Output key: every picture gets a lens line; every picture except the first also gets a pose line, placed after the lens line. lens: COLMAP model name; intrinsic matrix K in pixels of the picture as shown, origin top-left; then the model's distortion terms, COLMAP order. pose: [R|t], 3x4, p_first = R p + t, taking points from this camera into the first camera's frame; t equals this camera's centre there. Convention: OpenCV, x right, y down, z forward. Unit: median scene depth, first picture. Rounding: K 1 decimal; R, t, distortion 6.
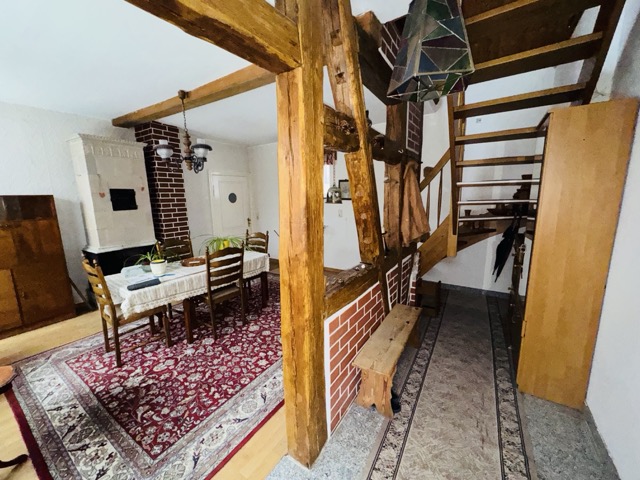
lens RADIAL K [[255.8, 0, 321.6], [0, 255.8, 239.5], [0, 0, 1]] dist [-0.003653, 0.000953]
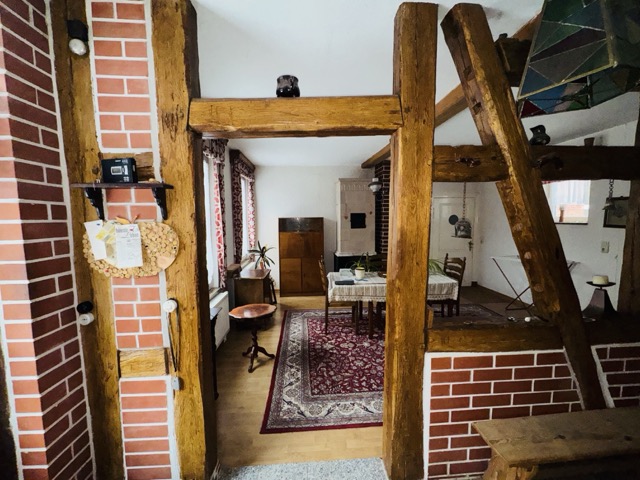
lens RADIAL K [[255.8, 0, 319.3], [0, 255.8, 239.5], [0, 0, 1]] dist [-0.003653, 0.000953]
pose [[0.599819, 0.082774, -0.795843, 0.299328], [-0.135921, 0.990720, 0.000601, -0.039078], [0.788507, 0.107811, 0.605503, 0.005822]]
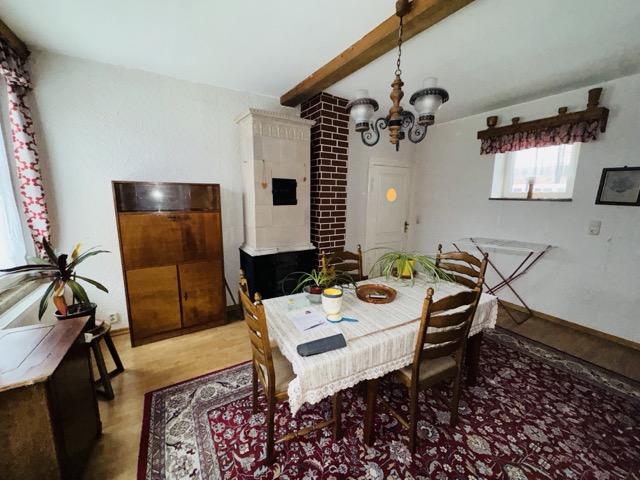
lens RADIAL K [[255.8, 0, 319.8], [0, 255.8, 238.8], [0, 0, 1]] dist [-0.003653, 0.000953]
pose [[0.897730, 0.103624, -0.428185, -0.440971], [-0.102637, 0.994393, 0.025462, -0.058311], [0.428423, 0.021089, 0.903332, 0.450498]]
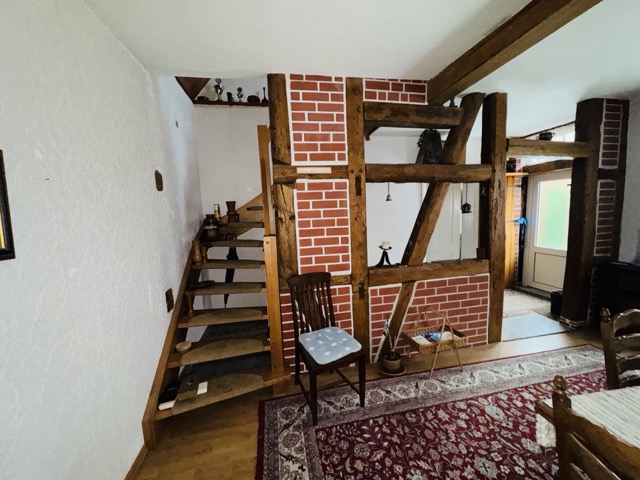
lens RADIAL K [[255.8, 0, 320.9], [0, 255.8, 238.9], [0, 0, 1]] dist [-0.003653, 0.000953]
pose [[-0.693909, -0.031482, 0.719374, -0.323577], [0.172034, 0.962864, 0.208082, -0.310689], [-0.699210, 0.268147, -0.662724, 1.786354]]
